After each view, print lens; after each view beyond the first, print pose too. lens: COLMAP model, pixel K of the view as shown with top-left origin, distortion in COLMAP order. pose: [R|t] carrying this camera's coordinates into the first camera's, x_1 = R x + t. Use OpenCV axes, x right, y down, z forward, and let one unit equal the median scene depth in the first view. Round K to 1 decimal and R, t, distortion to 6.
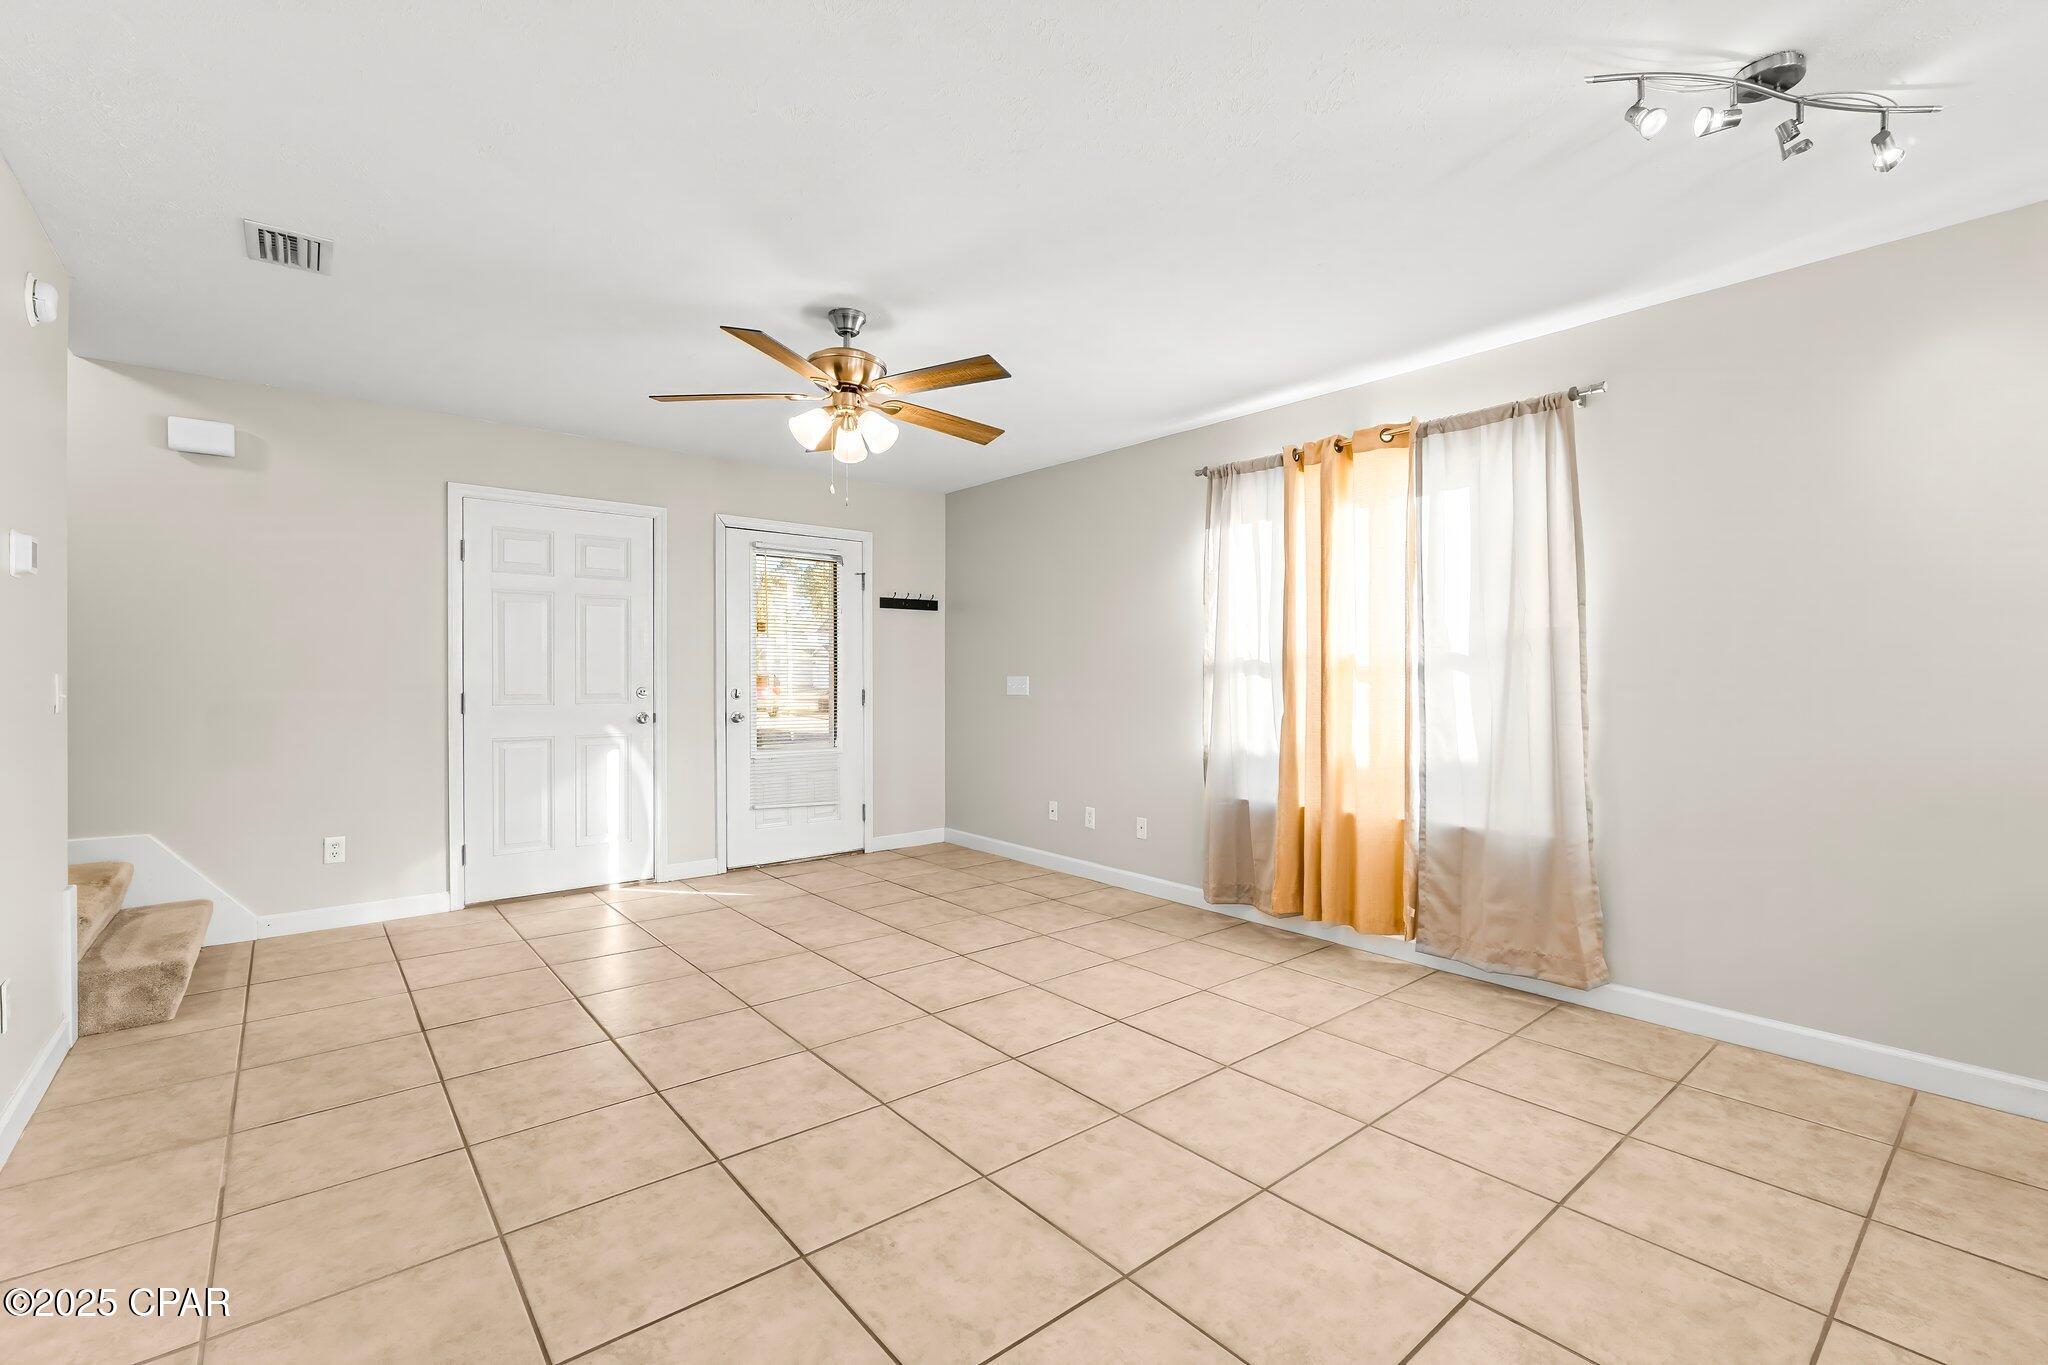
lens RADIAL K [[881.6, 0, 1035.2], [0, 881.6, 684.0], [0, 0, 1]] dist [-0.009678, -0.000274]
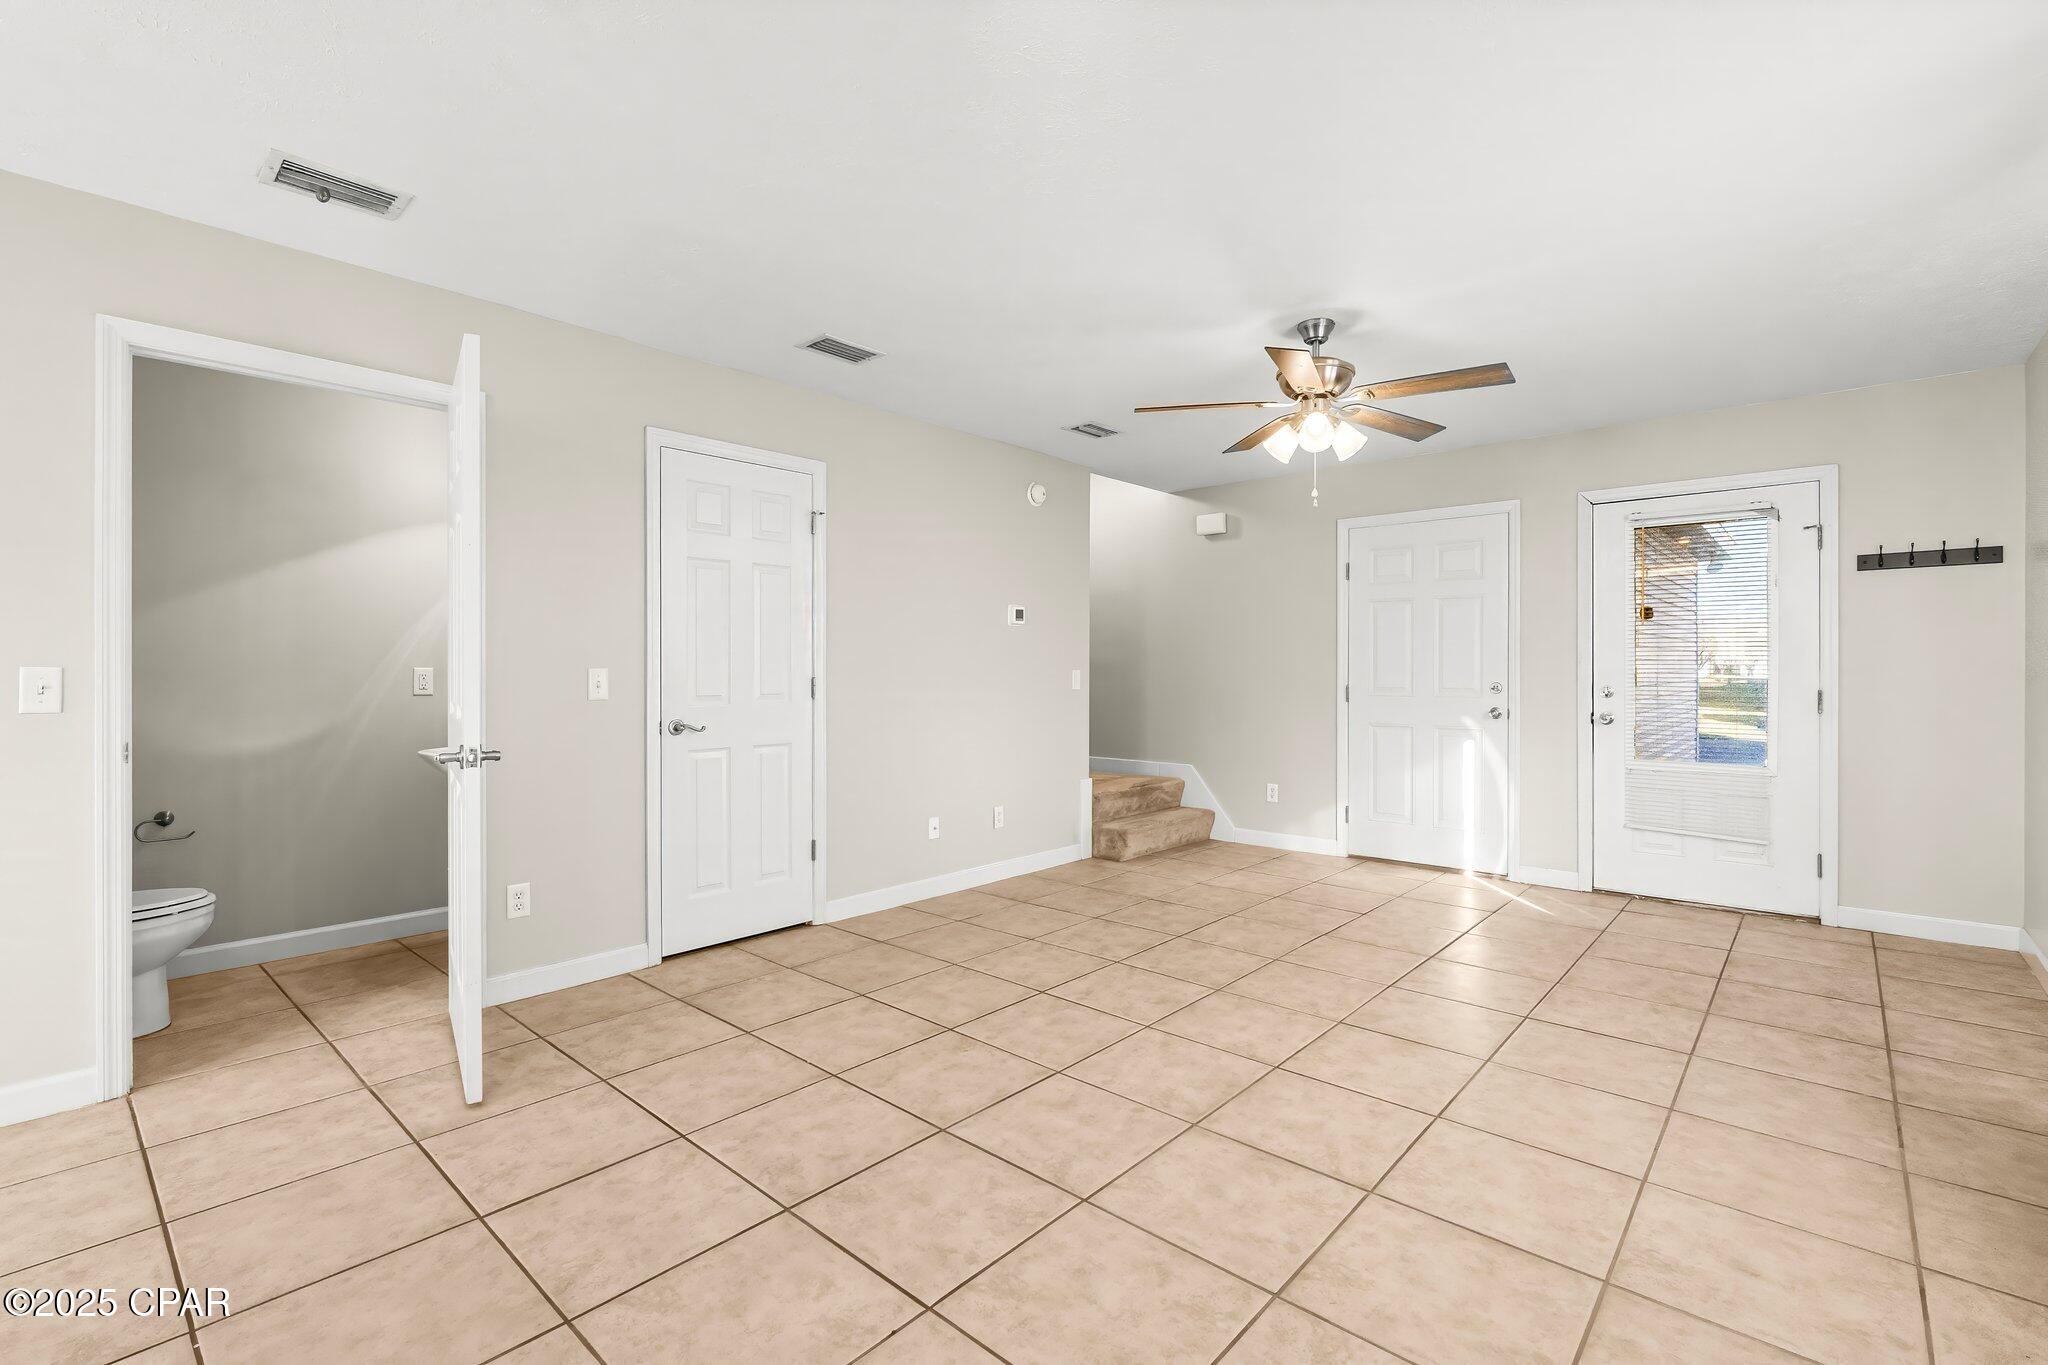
lens RADIAL K [[907.0, 0, 1026.2], [0, 907.0, 676.9], [0, 0, 1]] dist [-0.012157, -0.000261]
pose [[0.136204, 0.003620, -0.990674, 0.681716], [-0.009748, 0.999950, 0.002314, -0.000300], [0.990633, 0.009342, 0.136233, 0.440517]]
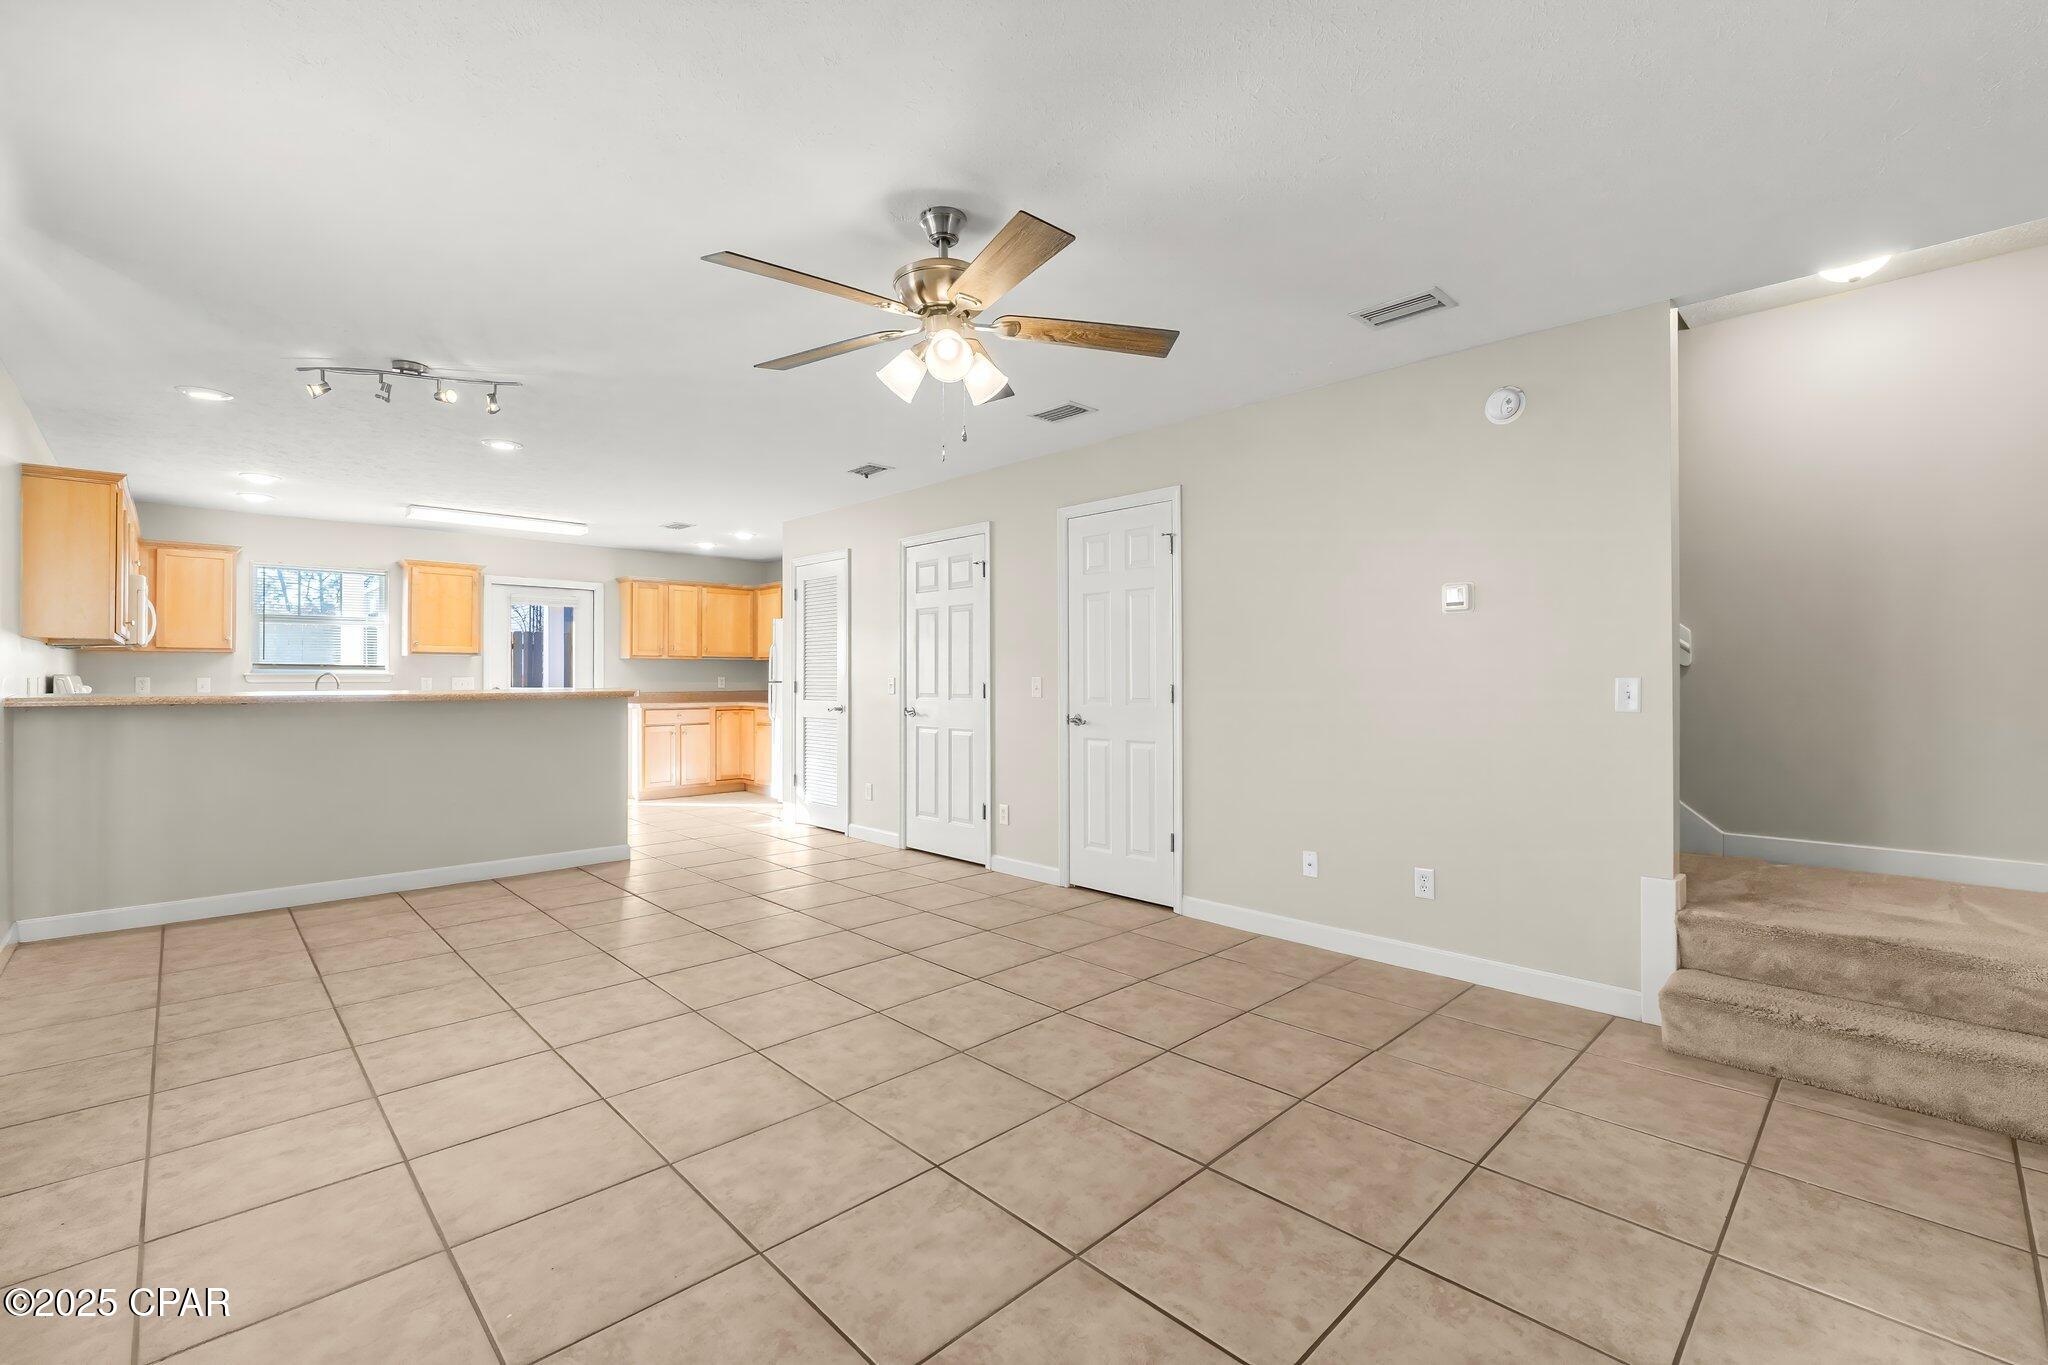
lens RADIAL K [[878.0, 0, 1033.5], [0, 878.0, 668.2], [0, 0, 1]] dist [-0.009961, 0.000615]
pose [[-0.997457, -0.003383, -0.071194, -0.202844], [-0.003279, 0.999993, -0.001583, -0.014534], [0.071198, -0.001346, -0.997461, 1.519759]]
